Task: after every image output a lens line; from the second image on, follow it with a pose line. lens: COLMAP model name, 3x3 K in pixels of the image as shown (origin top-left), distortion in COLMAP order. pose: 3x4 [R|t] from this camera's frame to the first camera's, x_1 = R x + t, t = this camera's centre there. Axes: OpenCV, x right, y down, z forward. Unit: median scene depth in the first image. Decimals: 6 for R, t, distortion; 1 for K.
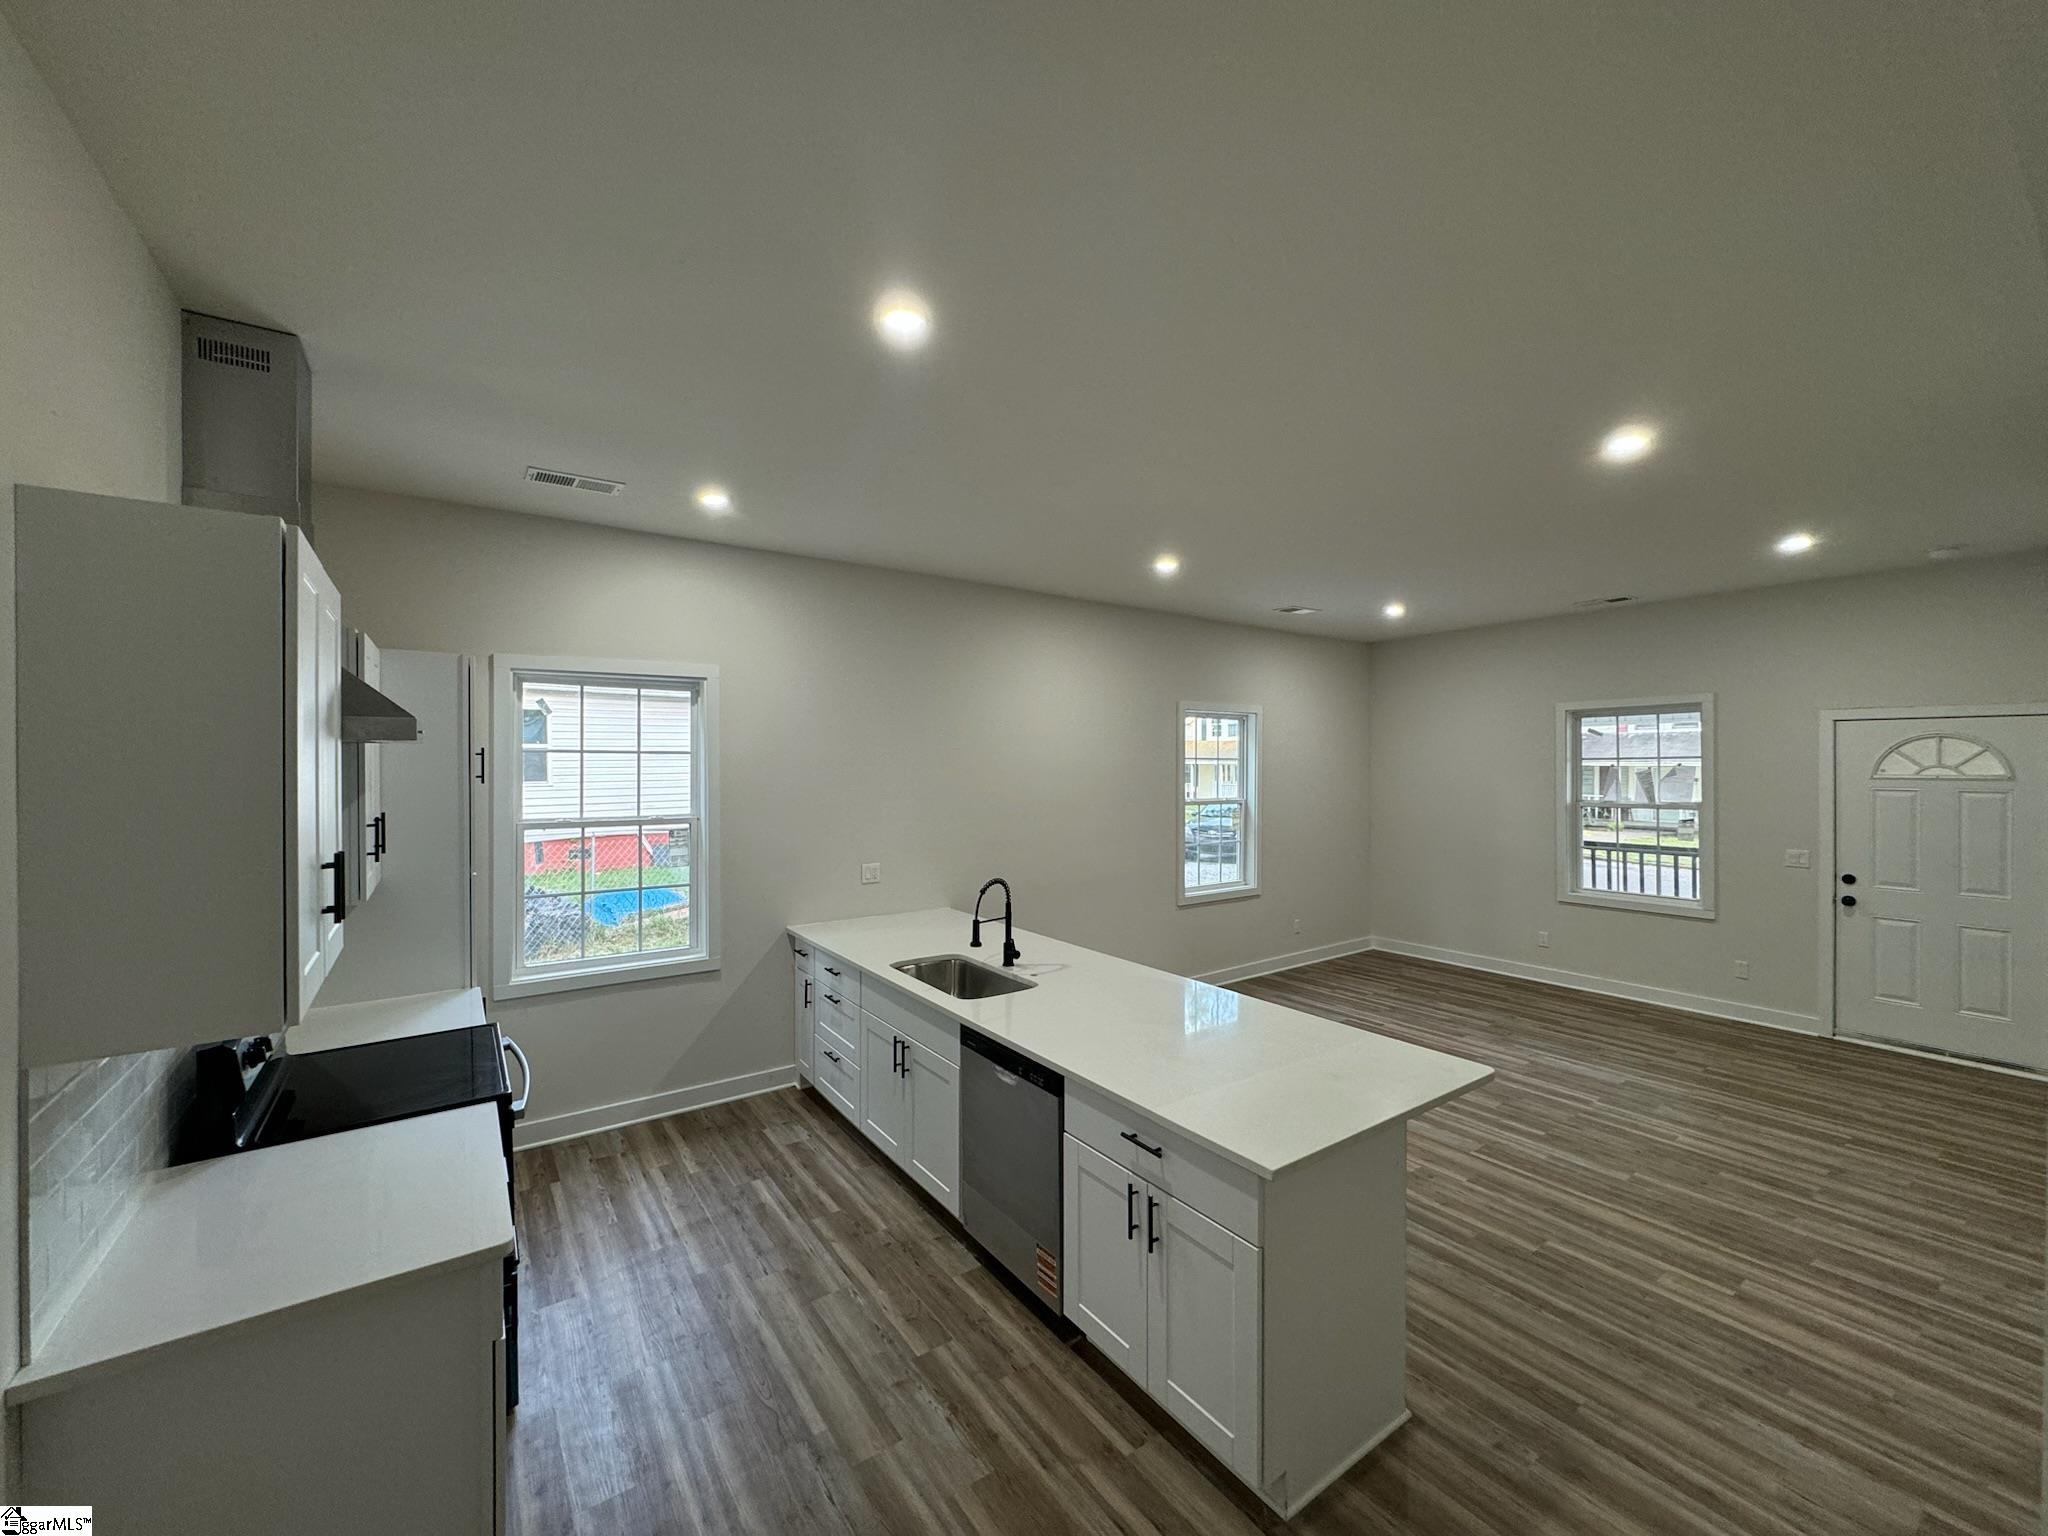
lens RADIAL K [[813.6, 0, 1033.2], [0, 813.6, 760.3], [0, 0, 1]] dist [0.001756, -0.000361]
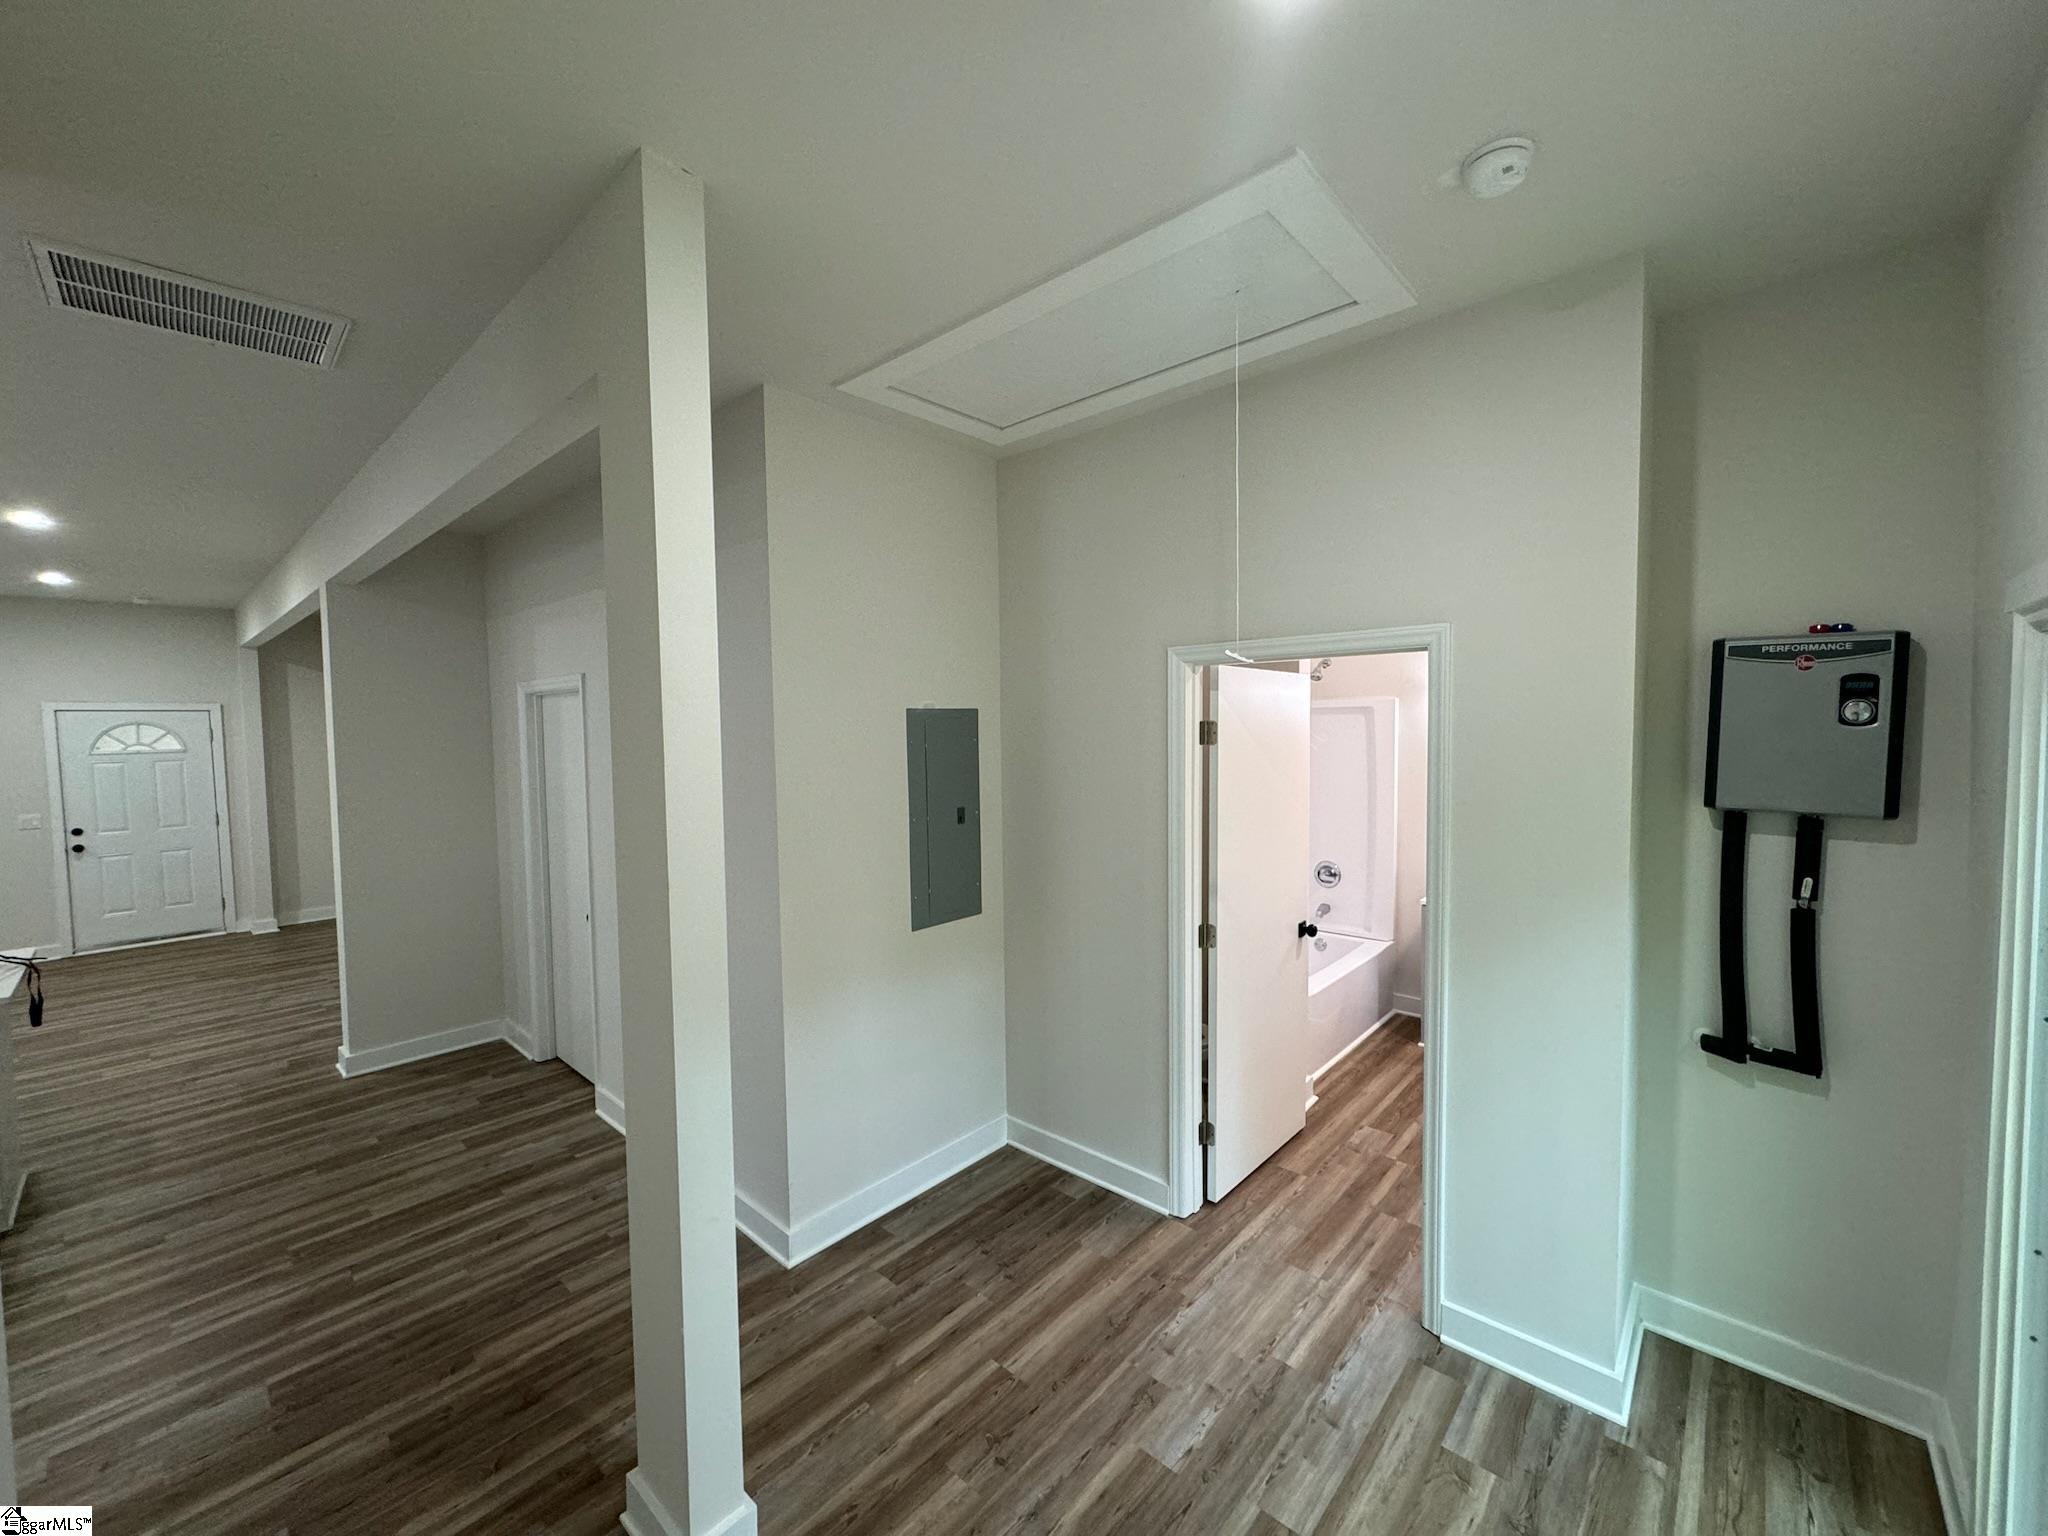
lens RADIAL K [[813.6, 0, 1030.1], [0, 813.6, 767.2], [0, 0, 1]] dist [0.001756, -0.000361]
pose [[-0.212507, -0.044225, 0.976158, -0.667549], [0.021514, 0.998521, 0.049922, 0.010113], [-0.976923, 0.031610, -0.211241, -0.251112]]
